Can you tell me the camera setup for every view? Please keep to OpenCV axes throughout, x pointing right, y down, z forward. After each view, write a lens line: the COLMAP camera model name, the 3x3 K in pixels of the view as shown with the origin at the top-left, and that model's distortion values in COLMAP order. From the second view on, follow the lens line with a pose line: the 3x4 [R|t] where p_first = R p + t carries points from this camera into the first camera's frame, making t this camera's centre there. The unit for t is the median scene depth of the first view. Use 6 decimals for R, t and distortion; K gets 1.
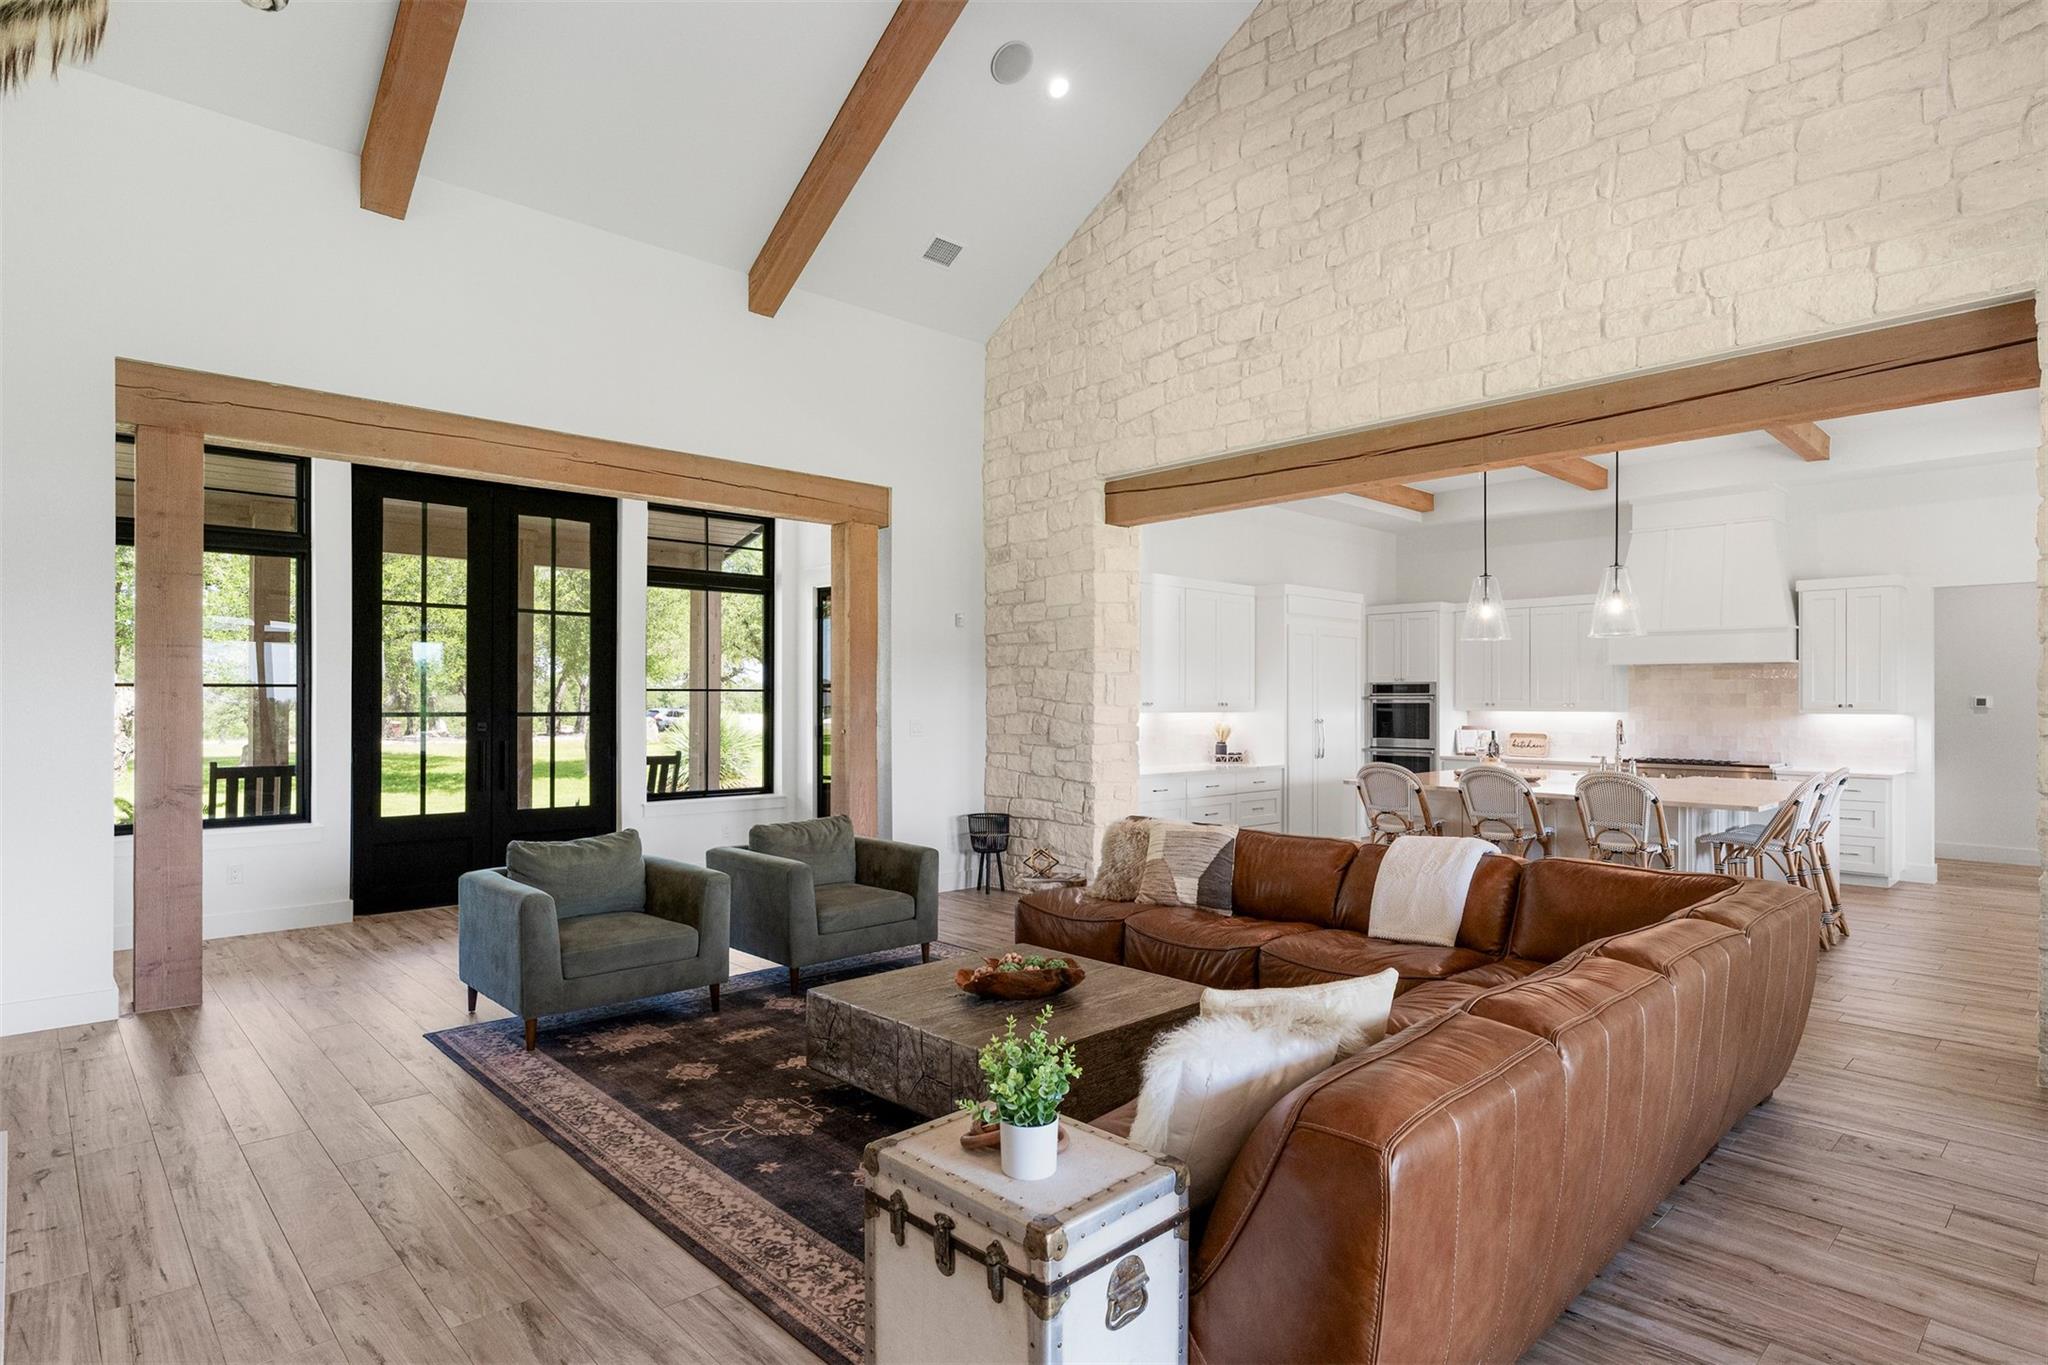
lens RADIAL K [[1074.7, 0, 1029.7], [0, 1074.7, 699.1], [0, 0, 1]] dist [-0.003595, -0.000122]
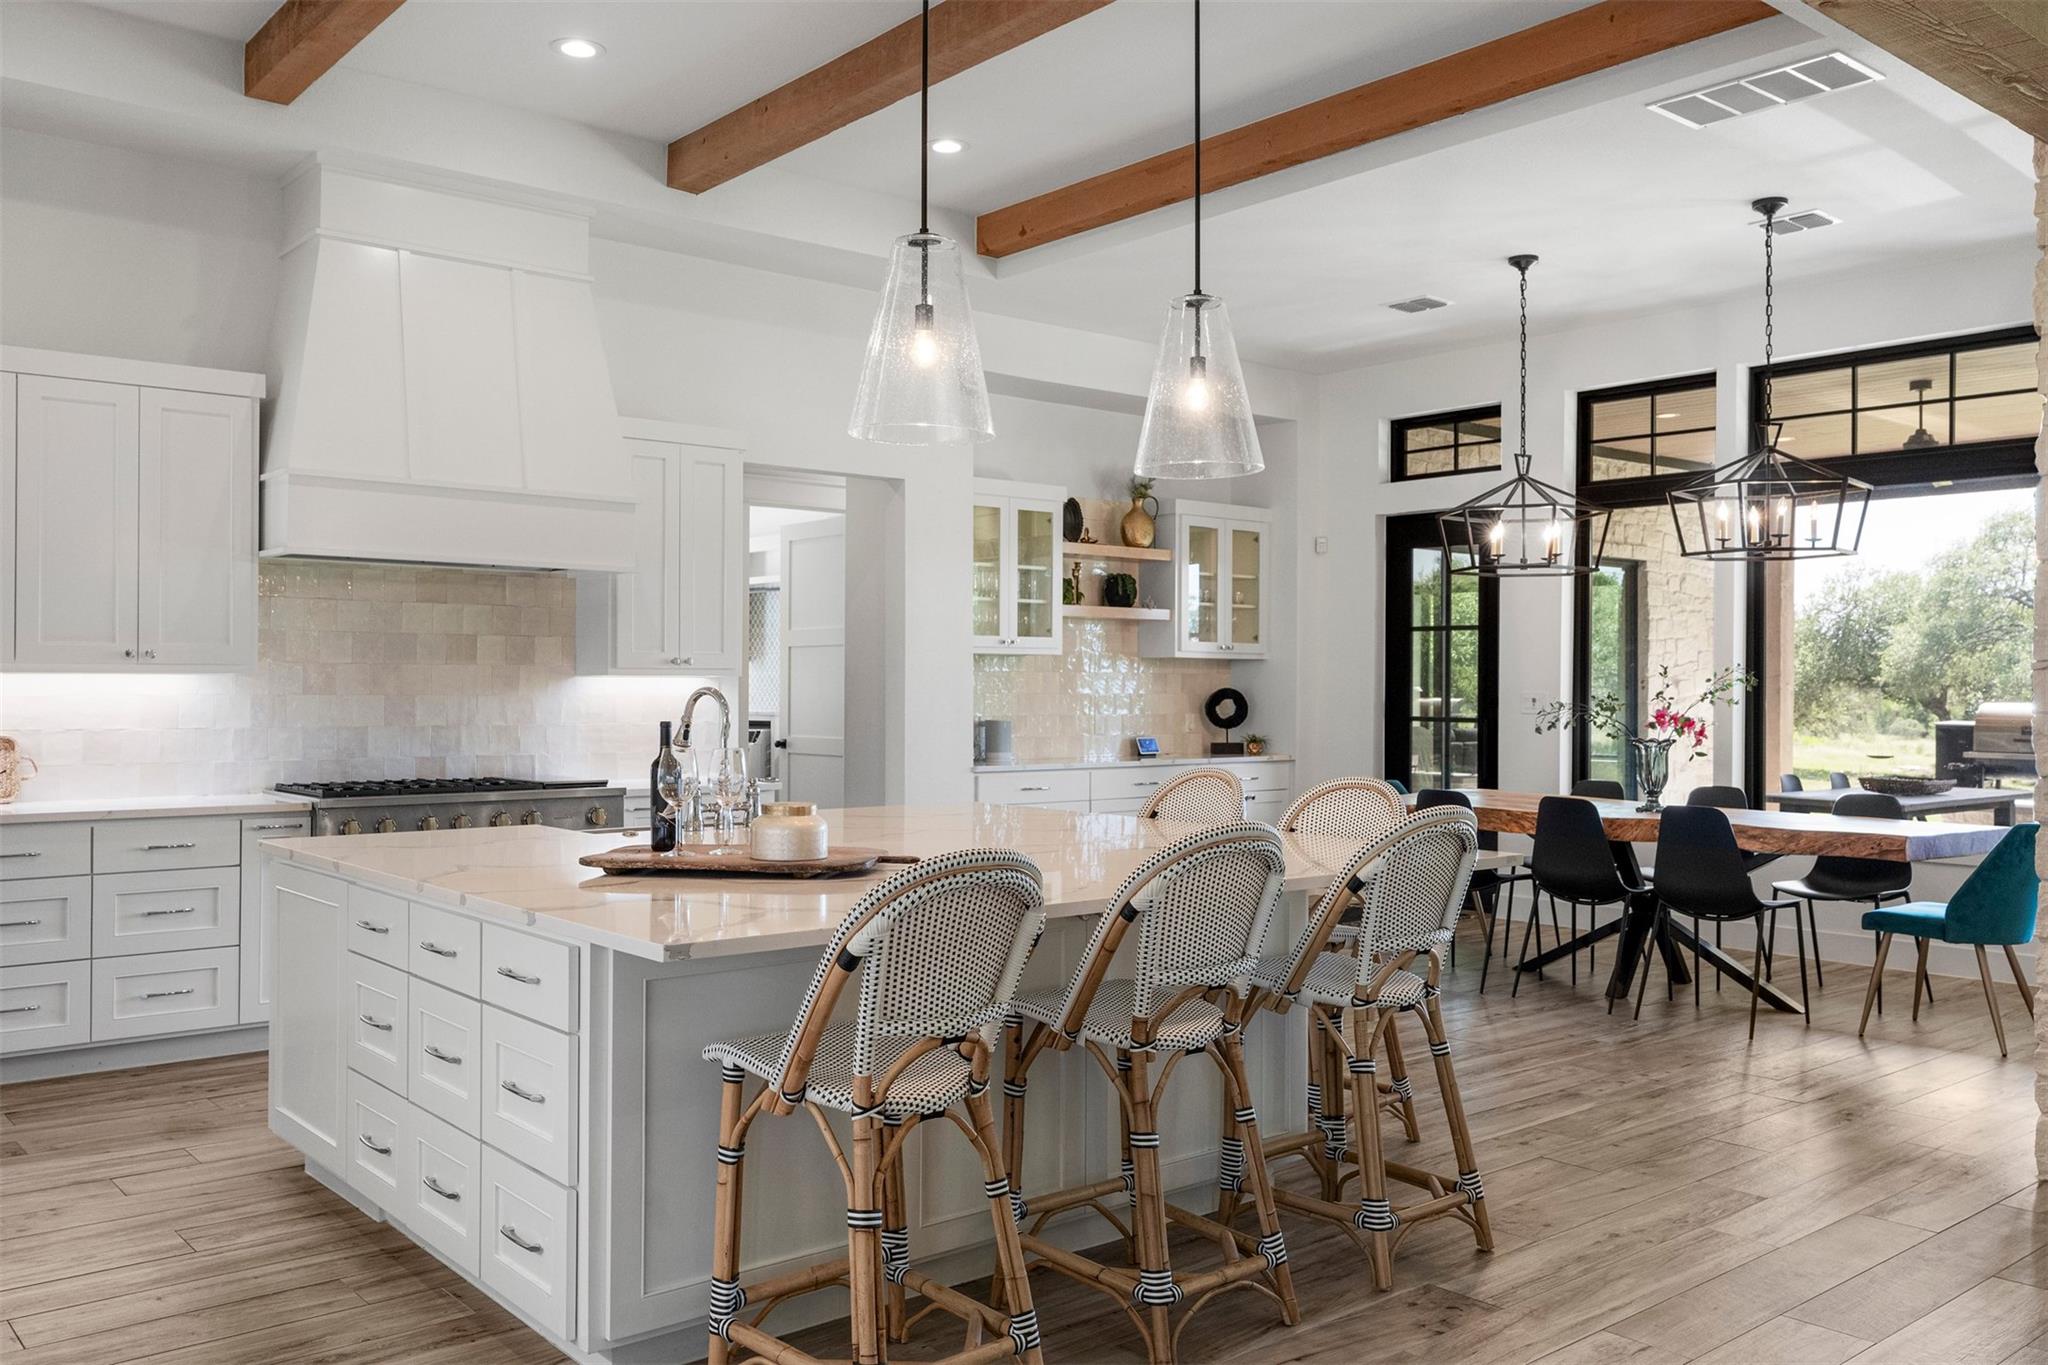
lens RADIAL K [[1650.1, 0, 1026.0], [0, 1650.1, 674.3], [0, 0, 1]] dist [0.001689, 0.001565]
pose [[0.059825, 0.004144, 0.998200, -0.062088], [-0.005289, 0.999979, -0.003834, 0.016948], [-0.998195, -0.005050, 0.059845, 0.880285]]
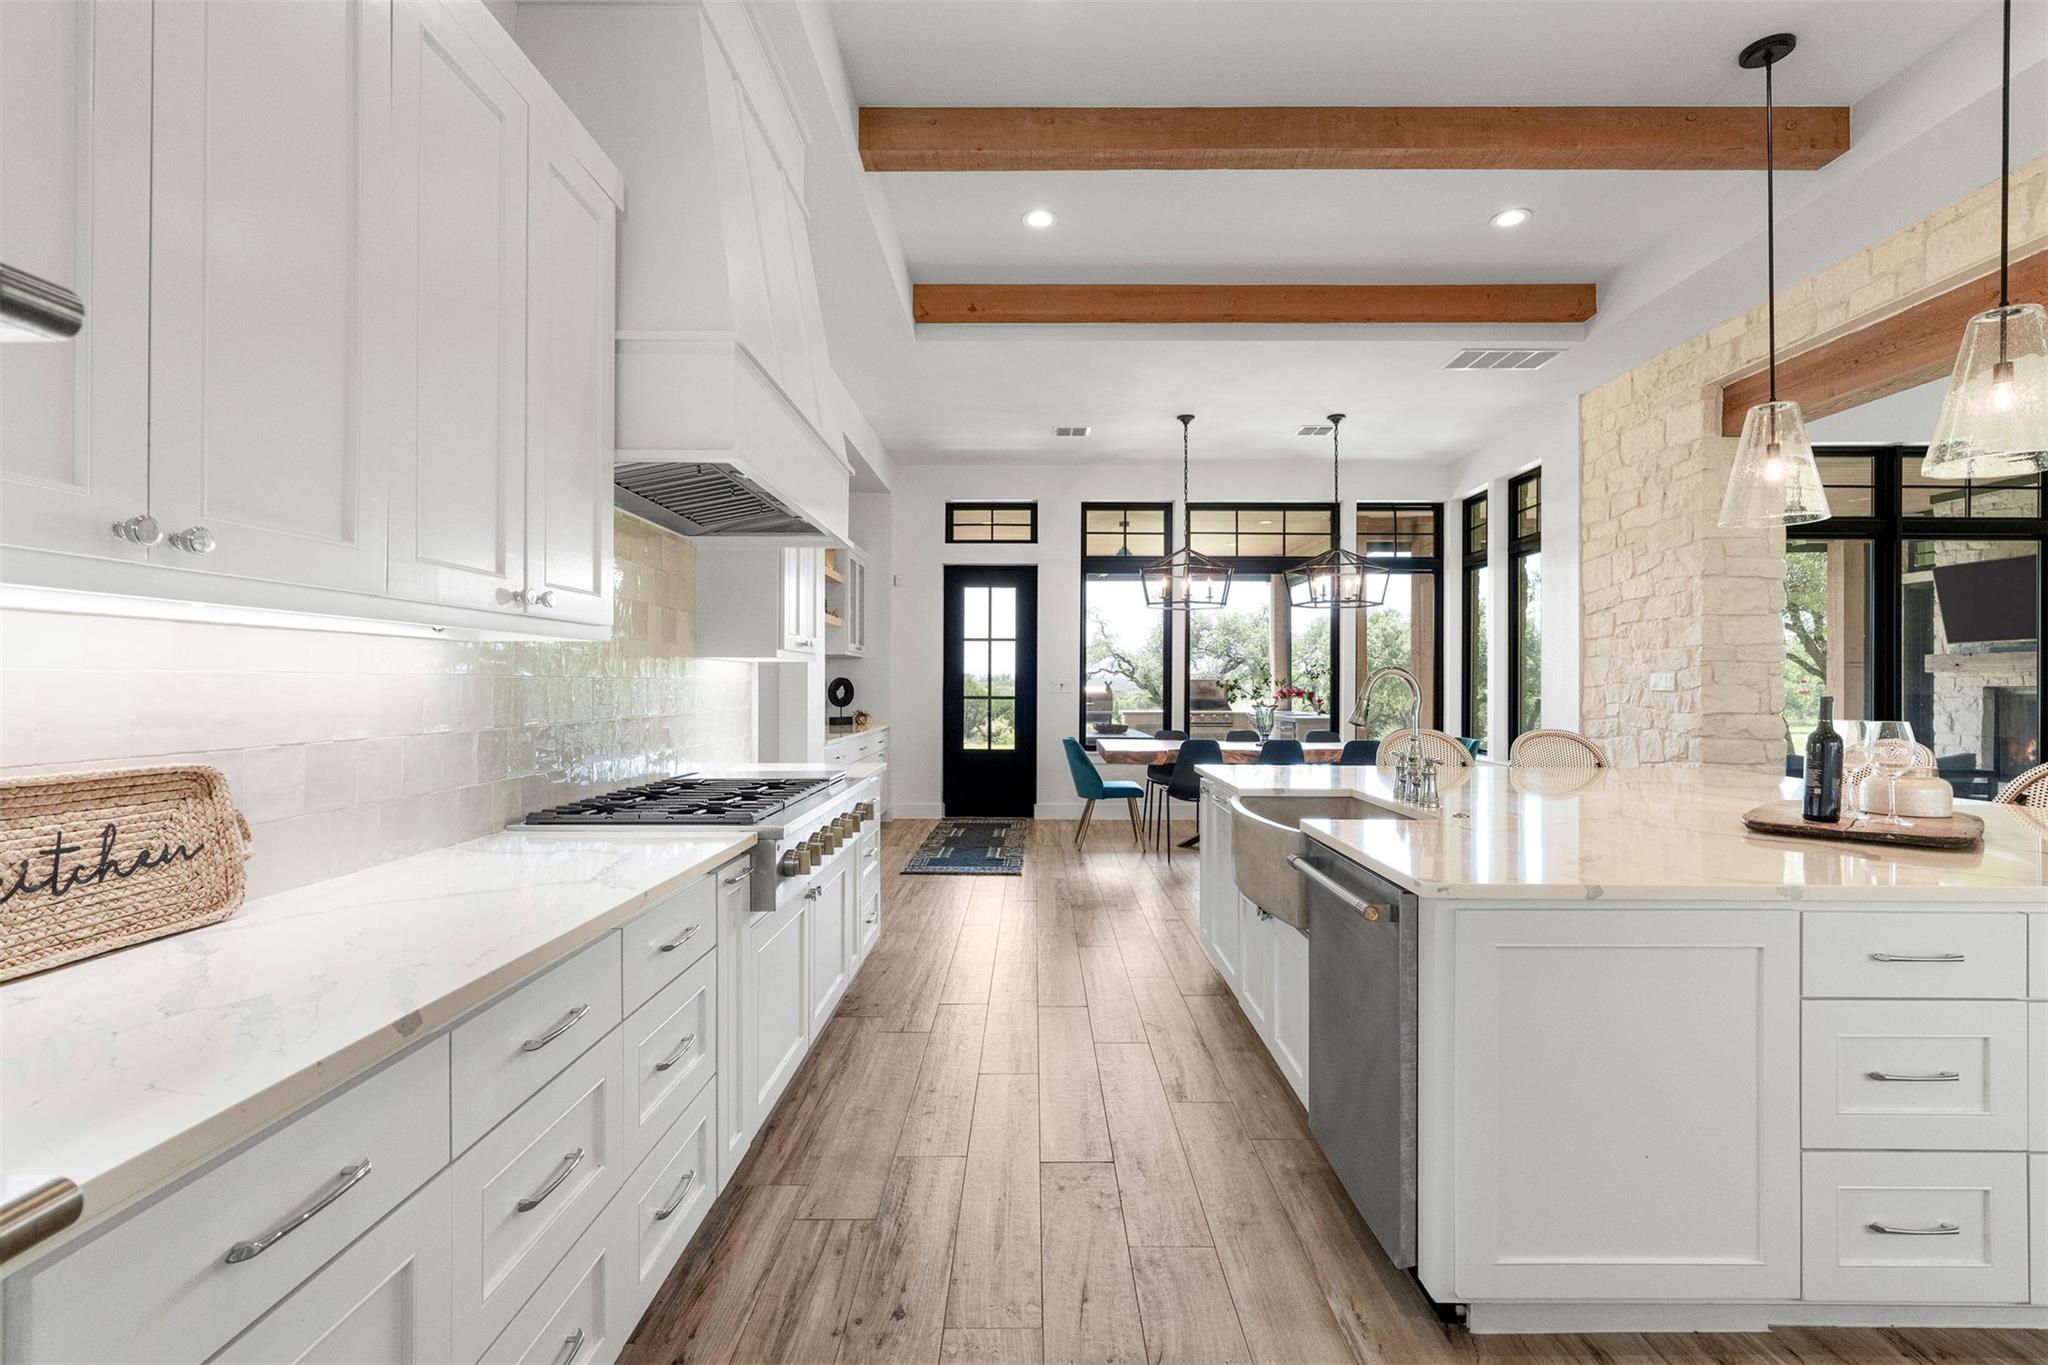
lens RADIAL K [[919.3, 0, 1031.0], [0, 919.3, 681.6], [0, 0, 1]] dist [-0.001926, -0.000234]
pose [[-0.720055, -0.003610, 0.693907, 0.420419], [-0.006261, 0.999980, -0.001294, 0.027111], [-0.693888, -0.005277, -0.720063, 1.410424]]
